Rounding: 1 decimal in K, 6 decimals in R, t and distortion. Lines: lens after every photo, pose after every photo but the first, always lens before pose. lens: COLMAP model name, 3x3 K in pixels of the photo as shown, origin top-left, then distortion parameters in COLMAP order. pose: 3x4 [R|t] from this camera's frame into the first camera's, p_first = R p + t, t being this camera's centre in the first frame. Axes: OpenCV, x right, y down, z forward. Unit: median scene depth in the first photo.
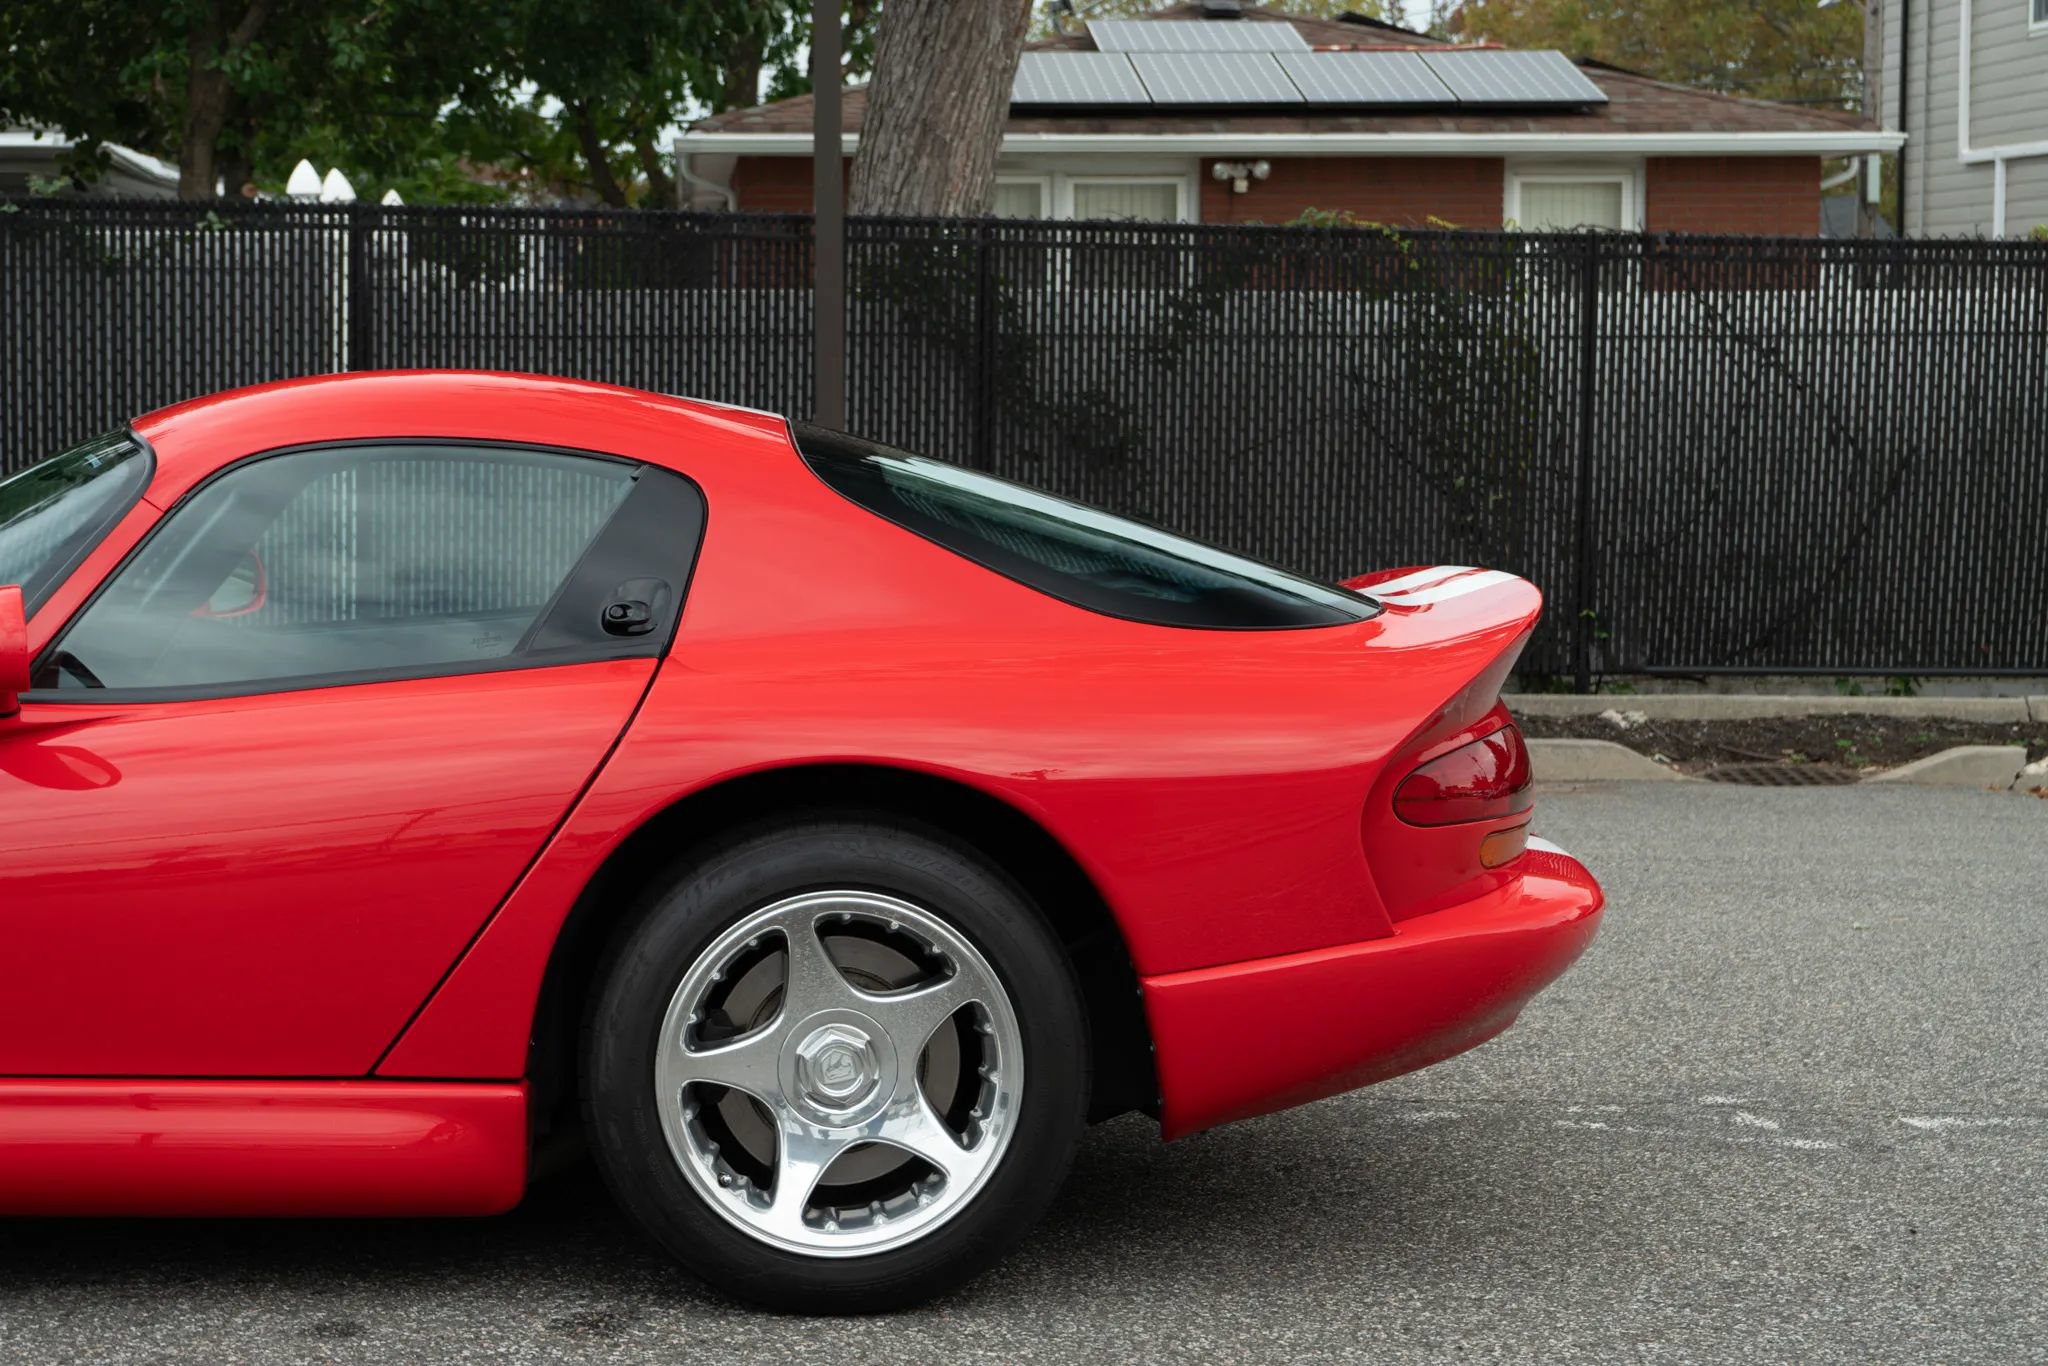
lens RADIAL K [[3637.5, 0, 992.3], [0, 3637.5, 682.0], [0, 0, 1]] dist [0.025221, 0.200435]
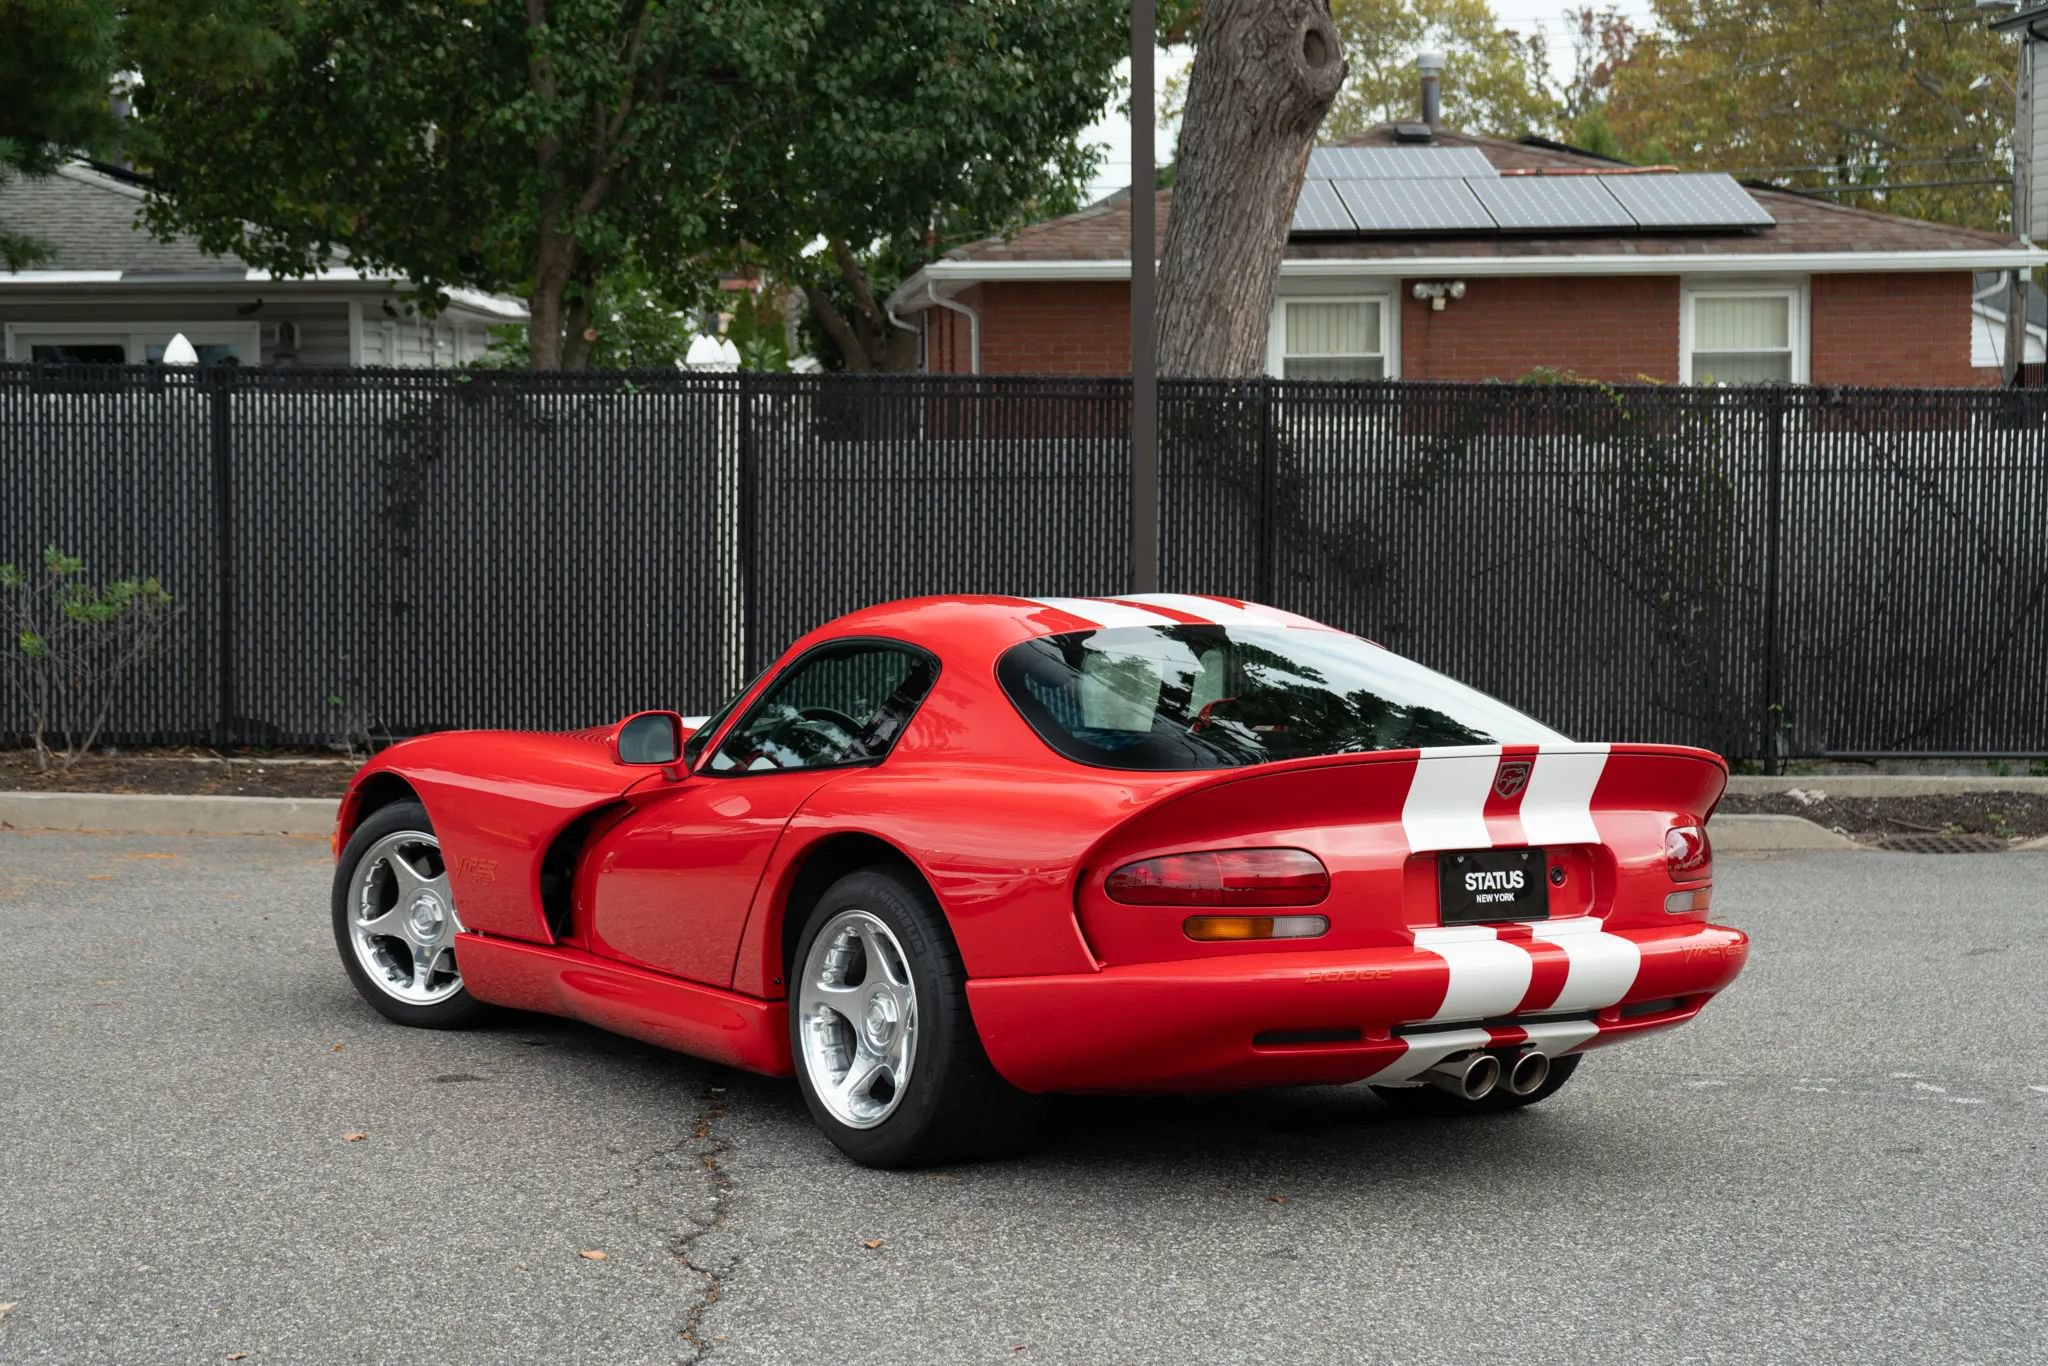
lens RADIAL K [[3735.7, 0, 992.9], [0, 3735.7, 675.8], [0, 0, 1]] dist [0.033275, 0.200633]
pose [[0.999436, -0.003287, -0.033412, -0.049874], [0.002712, 0.999848, -0.017248, -0.008736], [0.033463, 0.017148, 0.999293, -0.224400]]
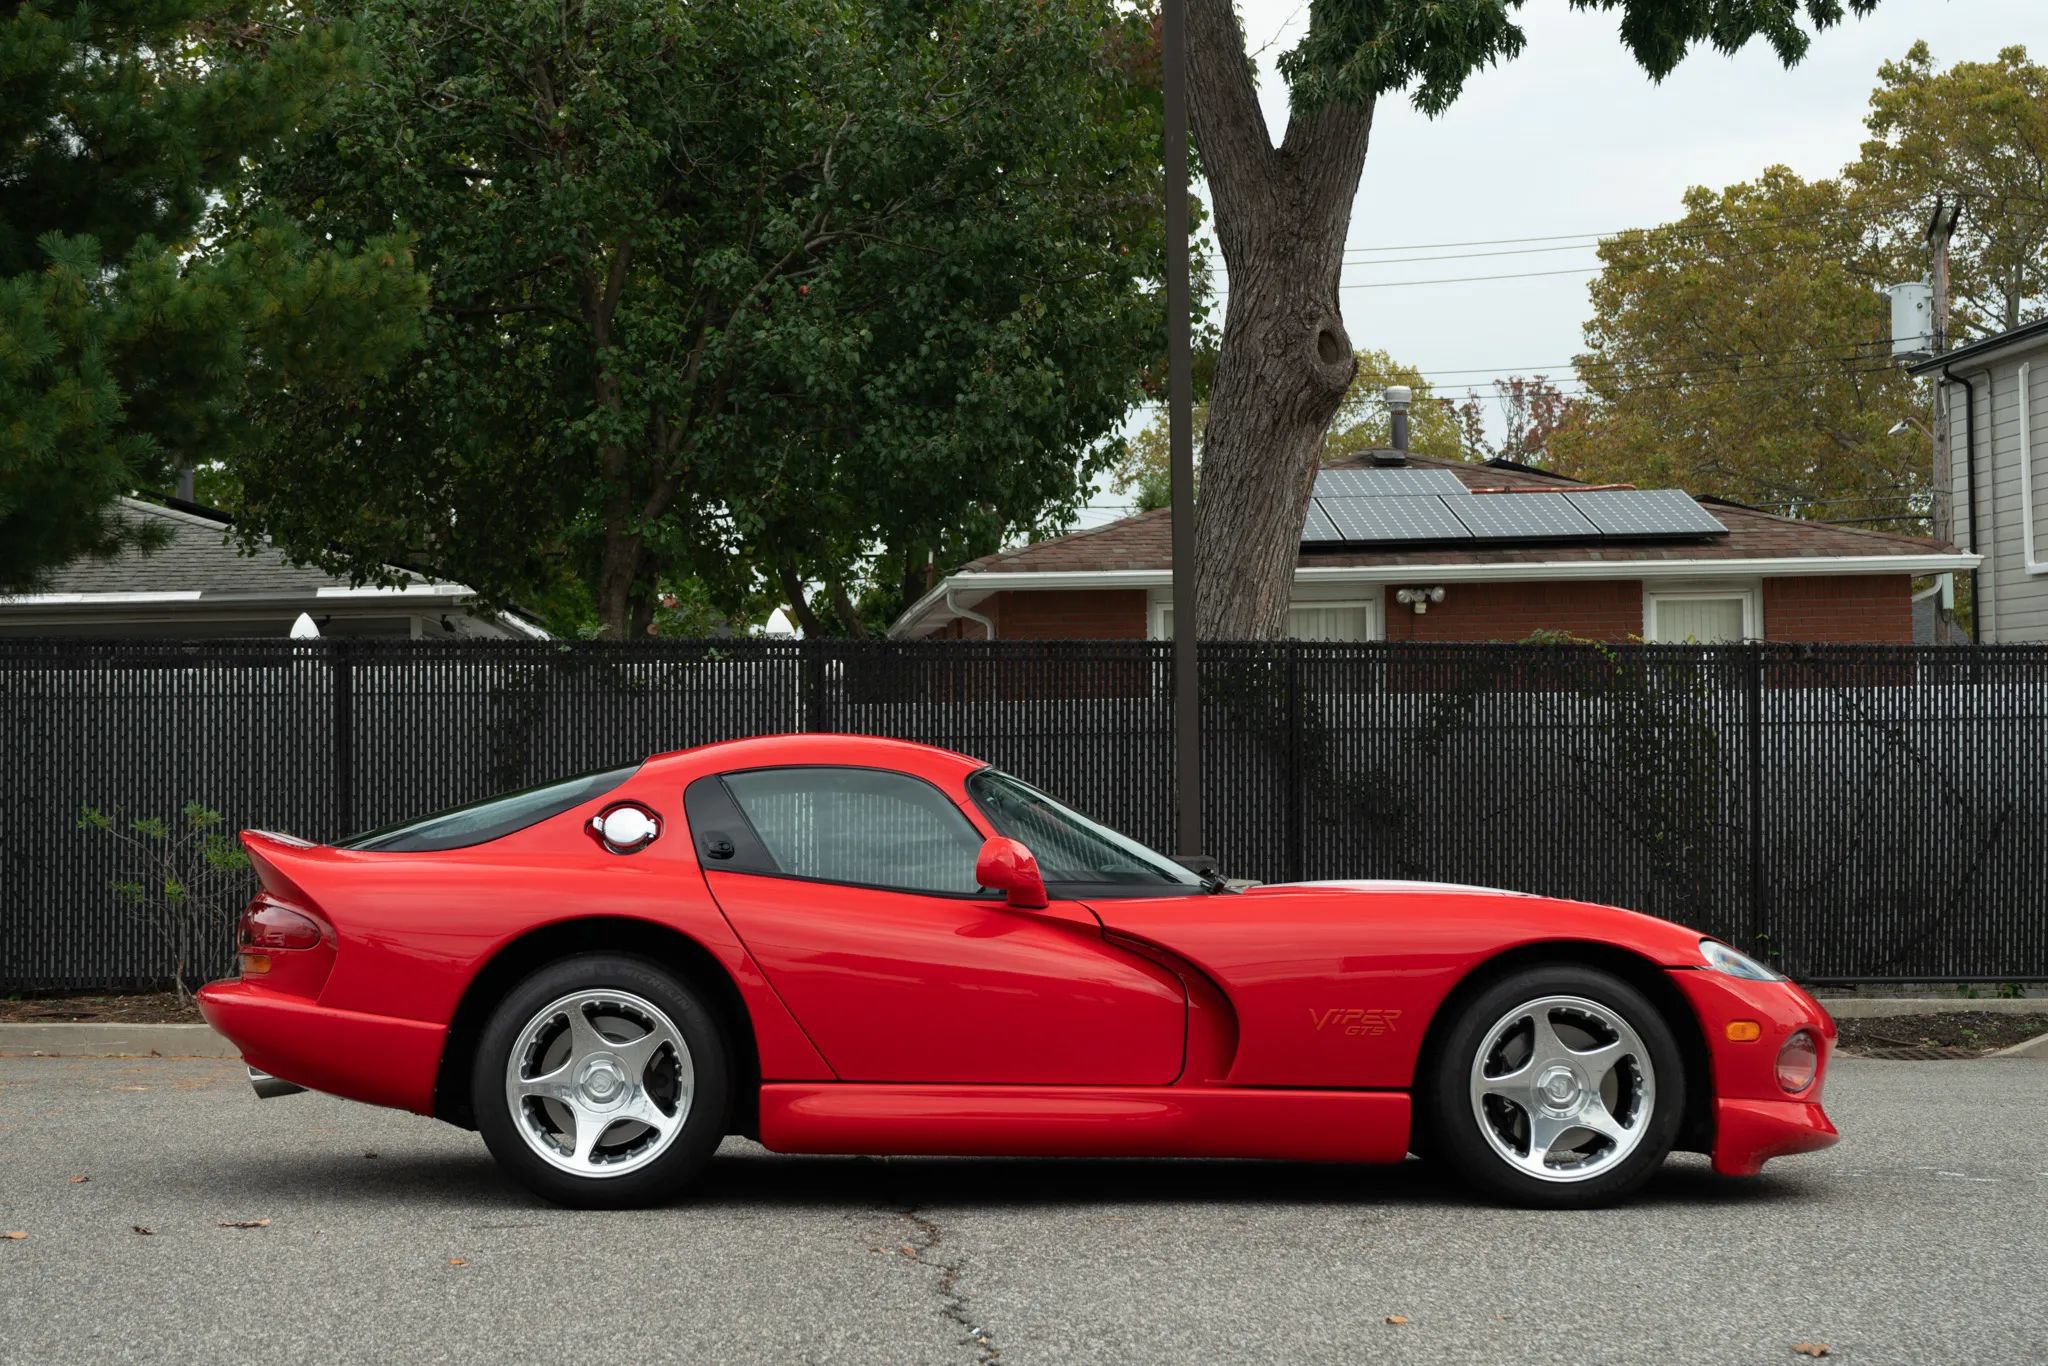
lens RADIAL K [[3614.4, 0, 988.6], [0, 3614.4, 681.1], [0, 0, 1]] dist [0.020445, 0.162085]
pose [[0.999608, -0.017916, -0.021495, -0.082109], [0.015350, 0.993352, -0.114090, 0.033694], [0.023396, 0.113716, 0.993238, -0.294414]]
